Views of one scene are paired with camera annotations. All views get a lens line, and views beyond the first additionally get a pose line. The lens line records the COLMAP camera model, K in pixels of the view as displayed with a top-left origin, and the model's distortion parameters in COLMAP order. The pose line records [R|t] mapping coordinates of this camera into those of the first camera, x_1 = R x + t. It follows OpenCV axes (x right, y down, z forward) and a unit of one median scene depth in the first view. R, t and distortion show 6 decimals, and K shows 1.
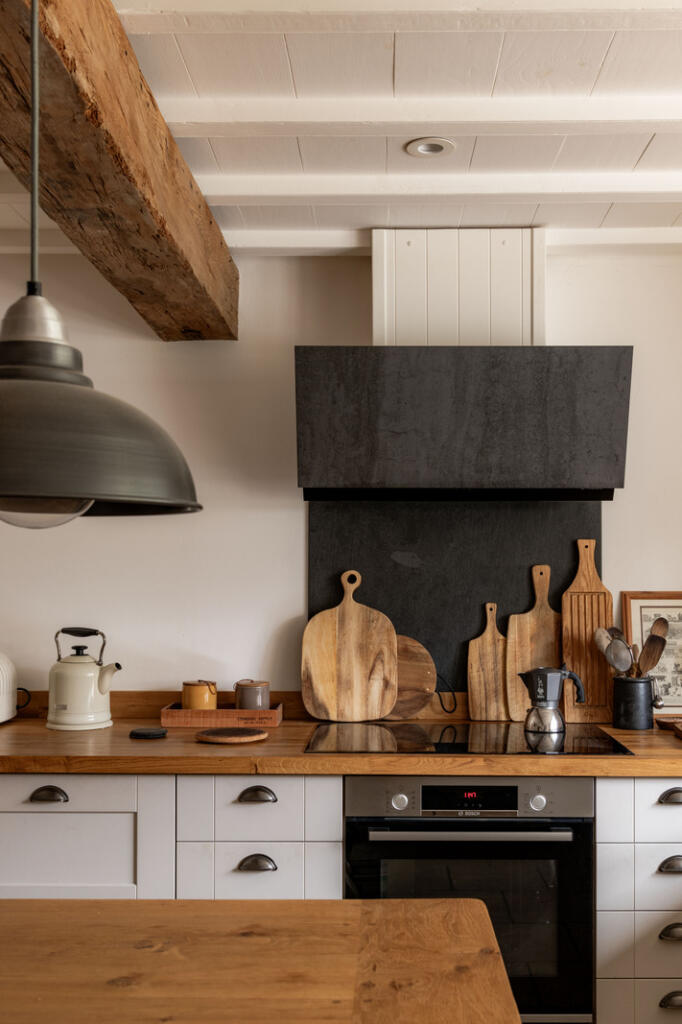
lens RADIAL K [[1056.7, 0, 339.0], [0, 1056.7, 554.2], [0, 0, 1]] dist [0.010856, -0.002961]
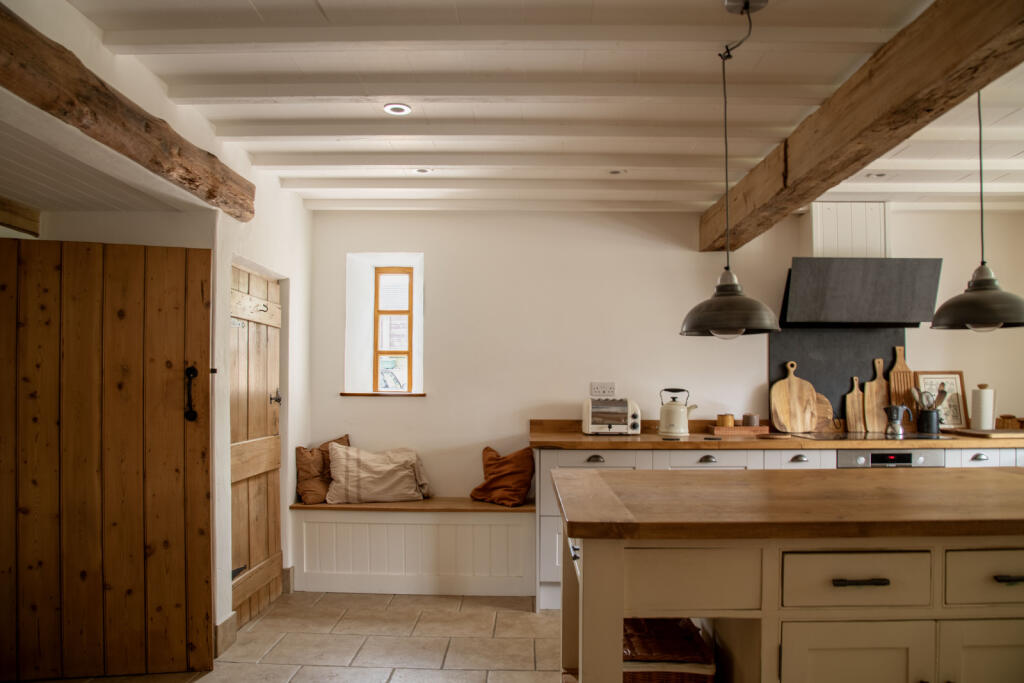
lens RADIAL K [[707.1, 0, 513.8], [0, 707.1, 363.1], [0, 0, 1]] dist [-0.006689, -0.001875]
pose [[0.998840, -0.003292, 0.048044, -0.620803], [0.003849, 0.999926, -0.011504, 0.033063], [-0.048002, 0.011676, 0.998779, -0.387611]]
